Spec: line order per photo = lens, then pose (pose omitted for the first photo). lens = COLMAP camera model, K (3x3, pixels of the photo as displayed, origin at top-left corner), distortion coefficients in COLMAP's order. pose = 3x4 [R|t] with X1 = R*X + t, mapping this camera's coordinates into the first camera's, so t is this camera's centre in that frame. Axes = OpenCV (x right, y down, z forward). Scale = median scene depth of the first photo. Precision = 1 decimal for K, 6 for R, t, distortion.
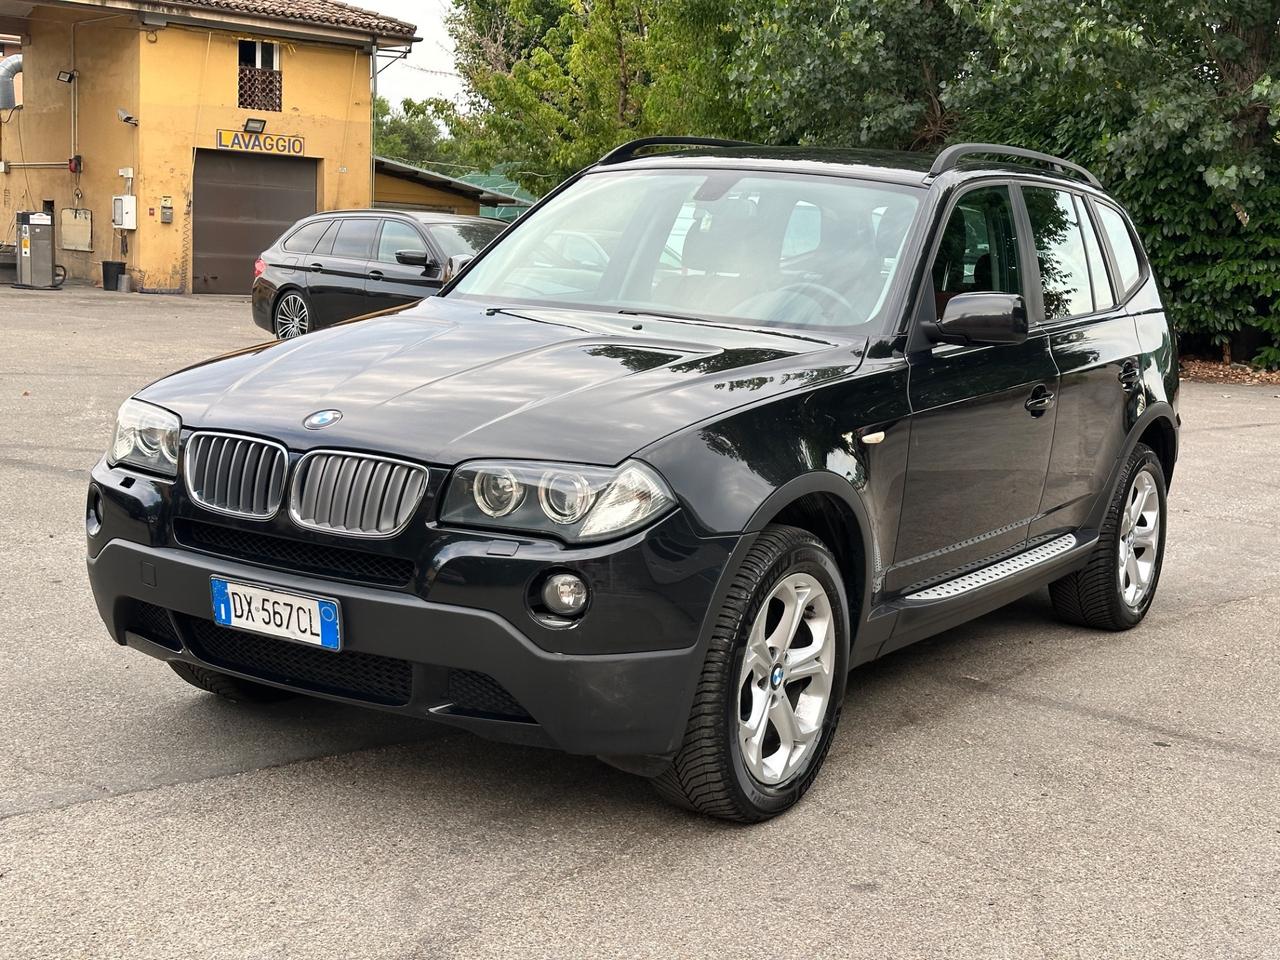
lens RADIAL K [[1789.4, 0, 640.5], [0, 1789.4, 487.8], [0, 0, 1]] dist [0.126344, 0.000000]
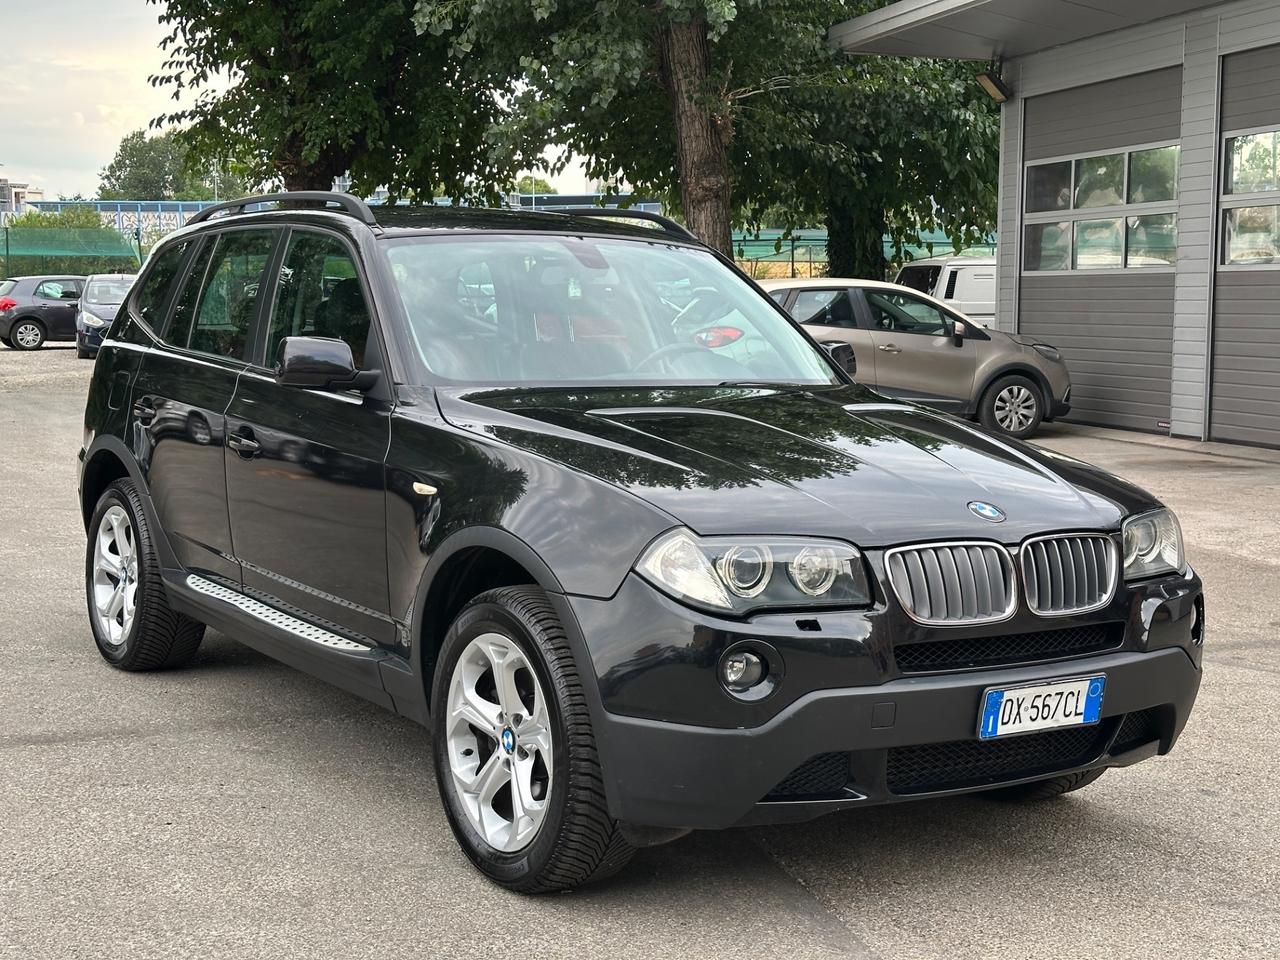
lens RADIAL K [[1789.4, 0, 643.5], [0, 1789.4, 469.9], [0, 0, 1]] dist [0.126344, 0.000000]
pose [[0.416557, -0.130303, 0.899723, -0.149827], [0.133354, 0.987728, 0.081307, -0.021796], [-0.899276, 0.086113, 0.428821, 0.095998]]
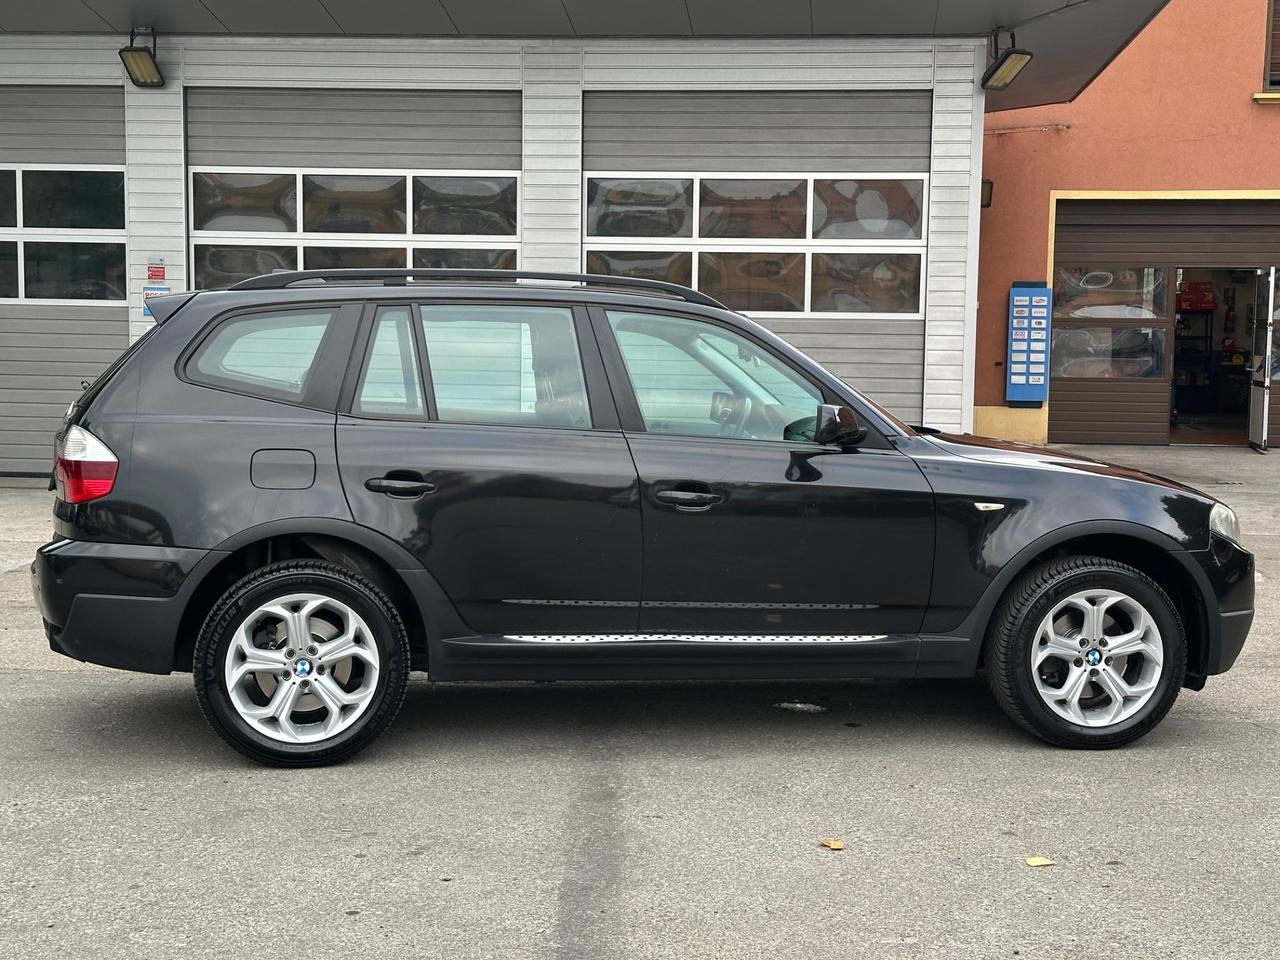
lens RADIAL K [[1789.4, 0, 645.7], [0, 1789.4, 485.6], [0, 0, 1]] dist [0.126344, 0.000000]
pose [[-0.669993, -0.121116, 0.732421, -0.152451], [0.052184, 0.976477, 0.209210, -0.058433], [-0.740531, 0.178390, -0.647913, 0.335683]]
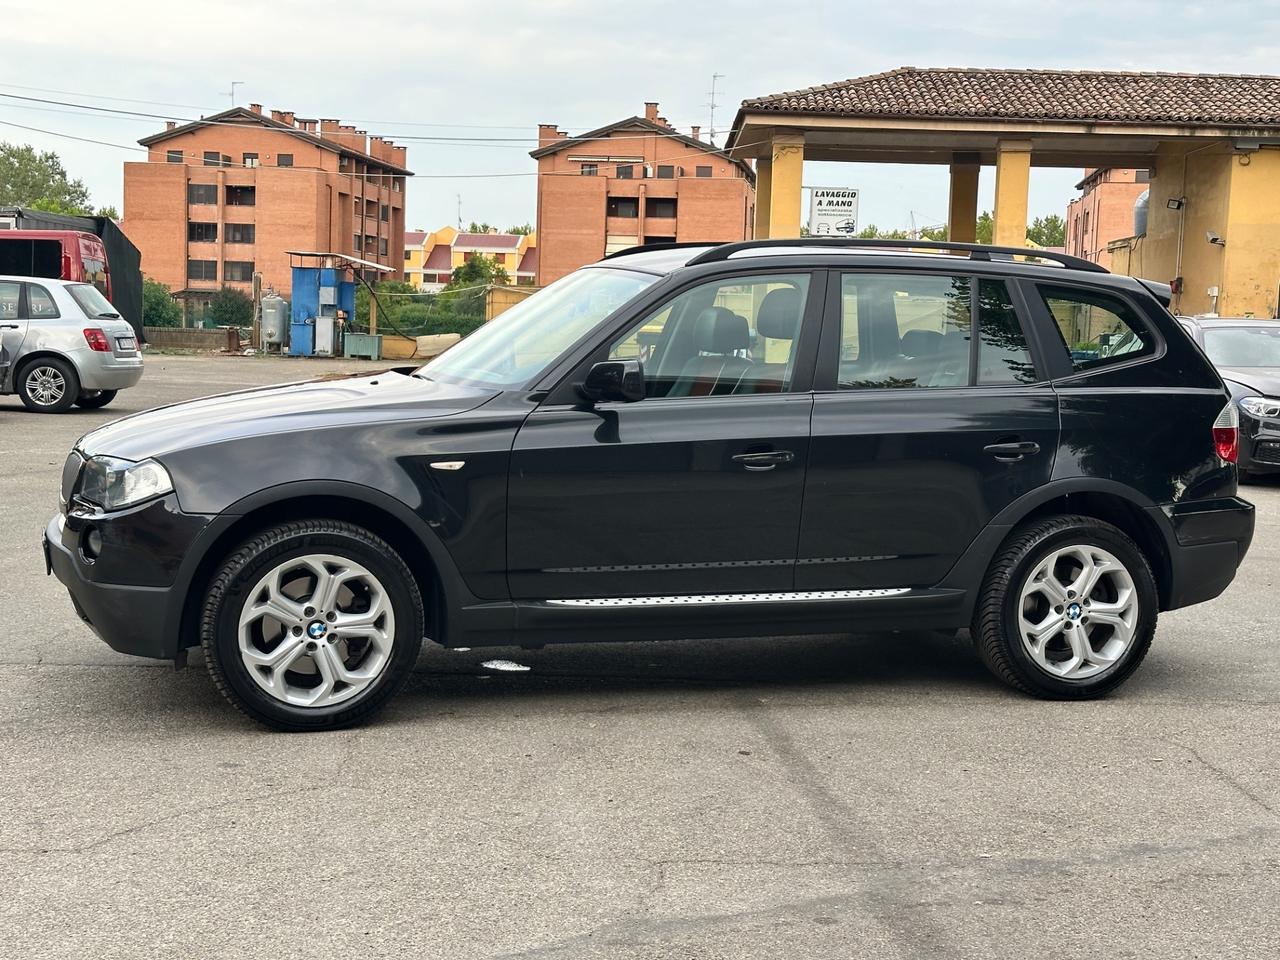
lens RADIAL K [[1789.4, 0, 638.2], [0, 1789.4, 477.6], [0, 0, 1]] dist [0.126344, 0.000000]
pose [[0.762272, 0.038652, -0.646102, 0.156981], [-0.085773, 0.995444, -0.041645, 0.003435], [0.641549, 0.087163, 0.762114, 0.012791]]
